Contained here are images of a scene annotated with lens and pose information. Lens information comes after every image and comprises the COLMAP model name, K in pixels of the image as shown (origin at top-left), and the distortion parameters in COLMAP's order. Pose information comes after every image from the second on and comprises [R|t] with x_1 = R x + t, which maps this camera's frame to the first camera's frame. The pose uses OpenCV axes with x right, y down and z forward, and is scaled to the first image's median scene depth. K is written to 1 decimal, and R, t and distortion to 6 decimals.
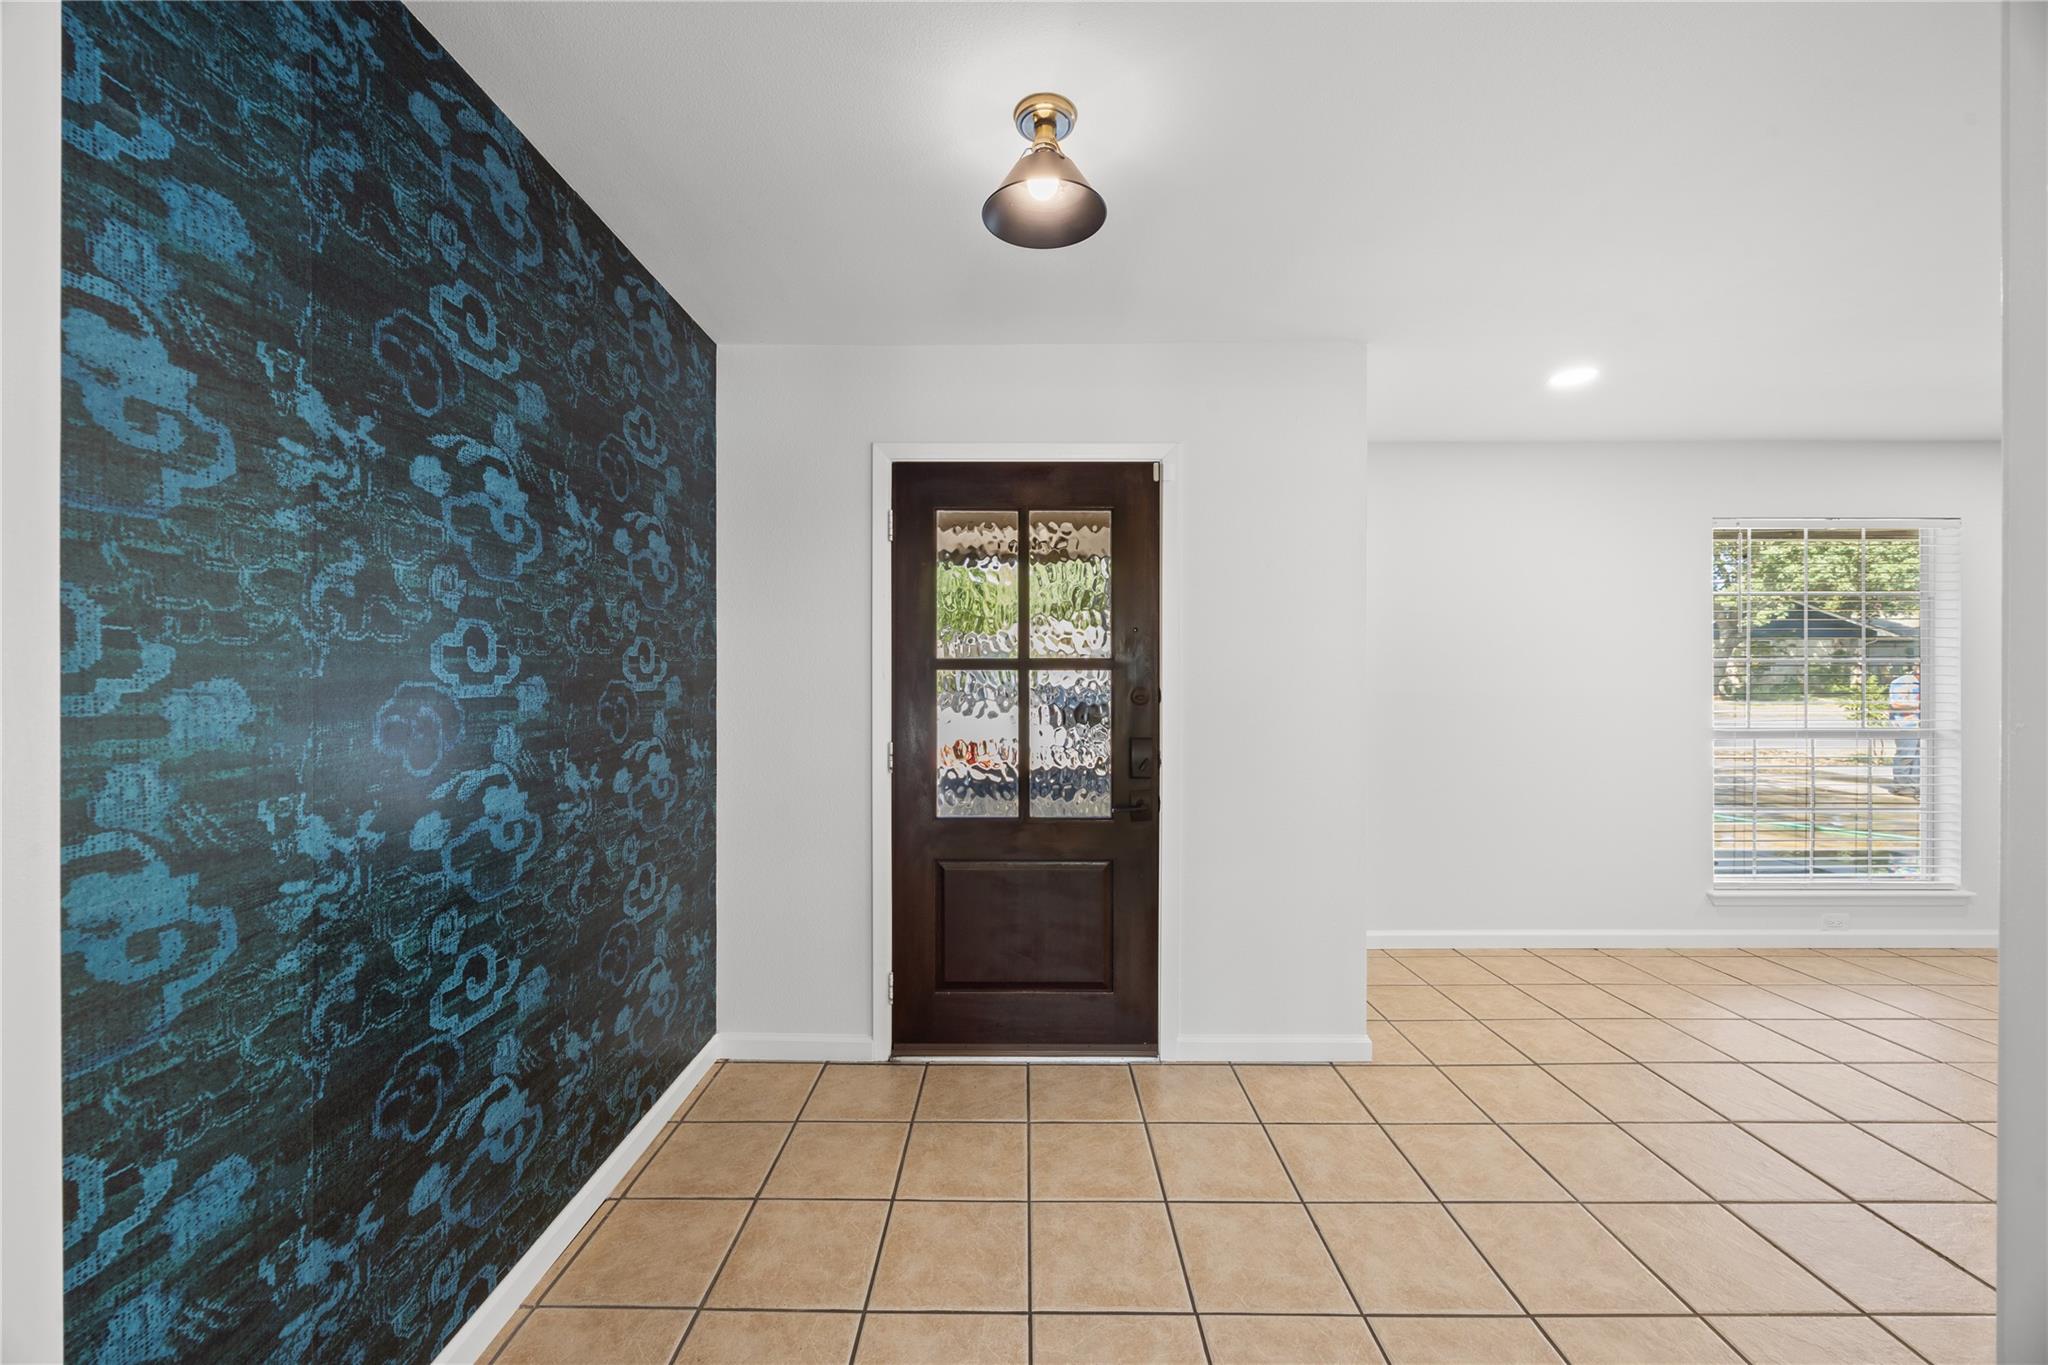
lens RADIAL K [[777.3, 0, 1012.0], [0, 777.3, 680.2], [0, 0, 1]] dist [-0.005259, 0.000691]
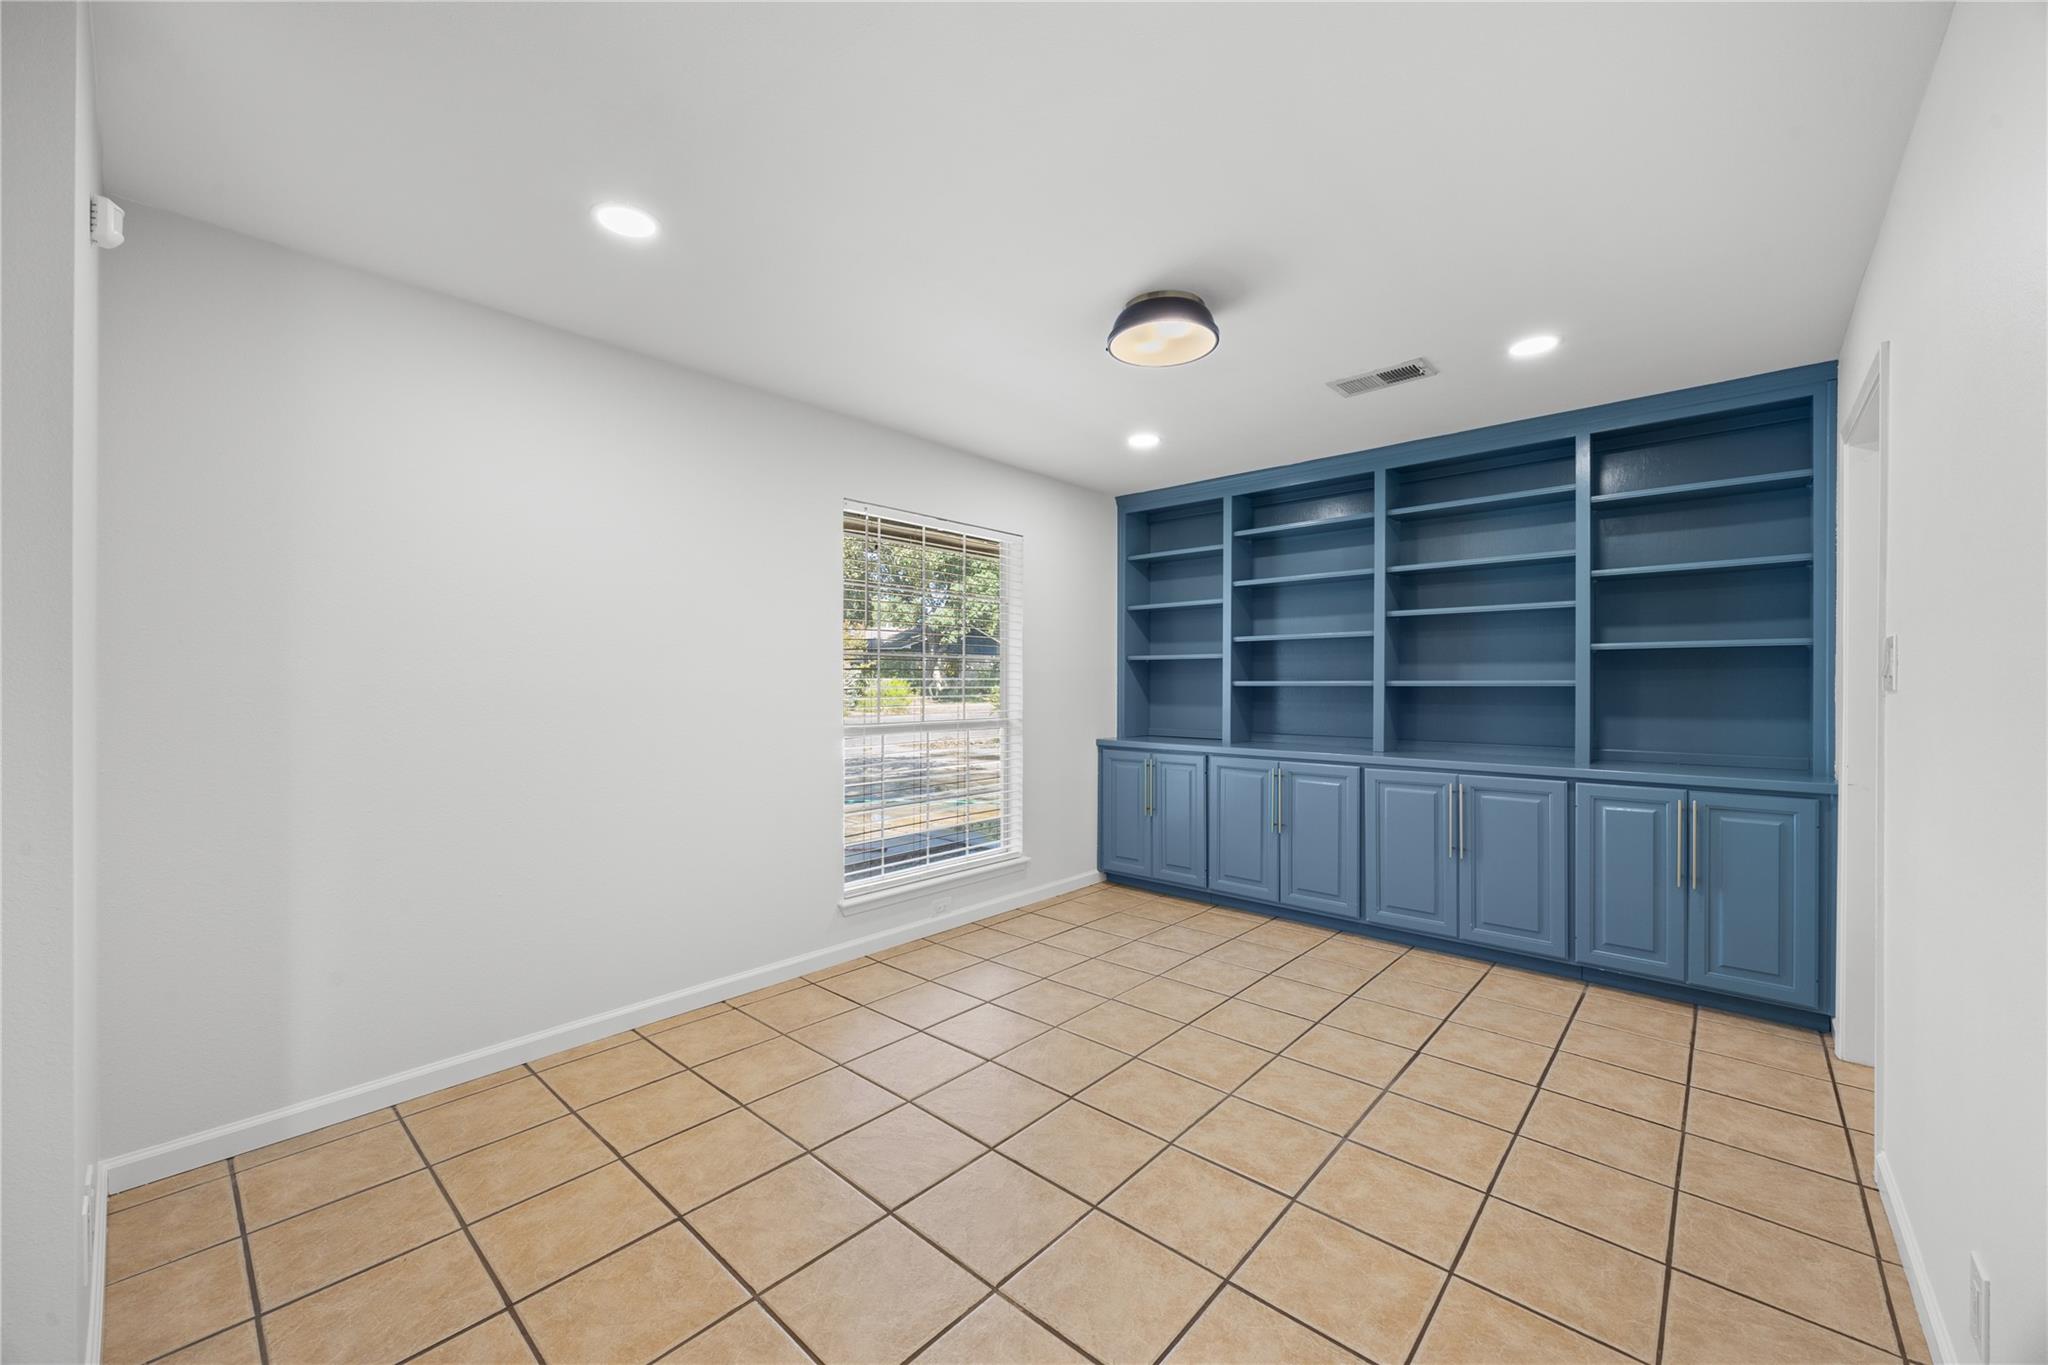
lens RADIAL K [[777.3, 0, 1019.3], [0, 777.3, 683.7], [0, 0, 1]] dist [-0.005259, 0.000691]
pose [[0.665894, 0.002313, 0.746043, 0.352221], [0.001473, 0.999989, -0.004416, 0.017261], [-0.746045, 0.004039, 0.665883, 0.224298]]
